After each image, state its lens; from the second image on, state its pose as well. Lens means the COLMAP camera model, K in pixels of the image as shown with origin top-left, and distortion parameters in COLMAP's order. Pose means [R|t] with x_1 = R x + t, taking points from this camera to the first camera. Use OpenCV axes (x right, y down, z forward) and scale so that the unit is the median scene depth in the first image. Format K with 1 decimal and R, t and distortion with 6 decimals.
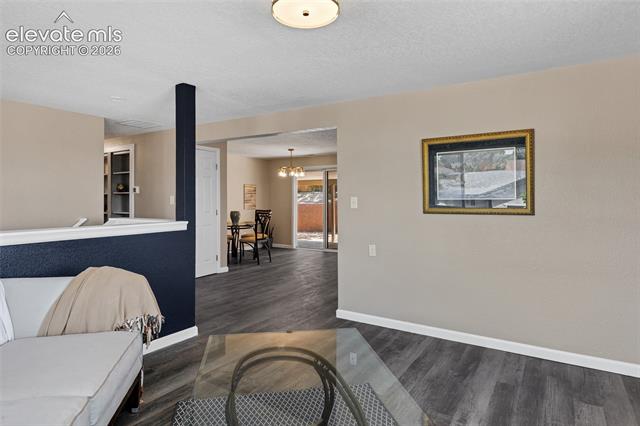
lens RADIAL K [[365.0, 0, 316.3], [0, 365.0, 202.2], [0, 0, 1]] dist [0.001727, 0.000377]
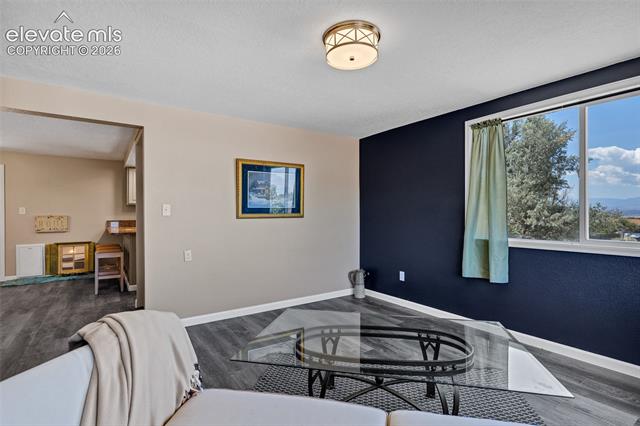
lens RADIAL K [[298.2, 0, 320.0], [0, 298.2, 213.0], [0, 0, 1]] dist [-0.002462, -0.000334]
pose [[0.411661, -0.002755, 0.911333, -0.224543], [0.012601, 0.999917, -0.002669, 0.008068], [-0.911250, 0.012583, 0.411661, 0.143157]]
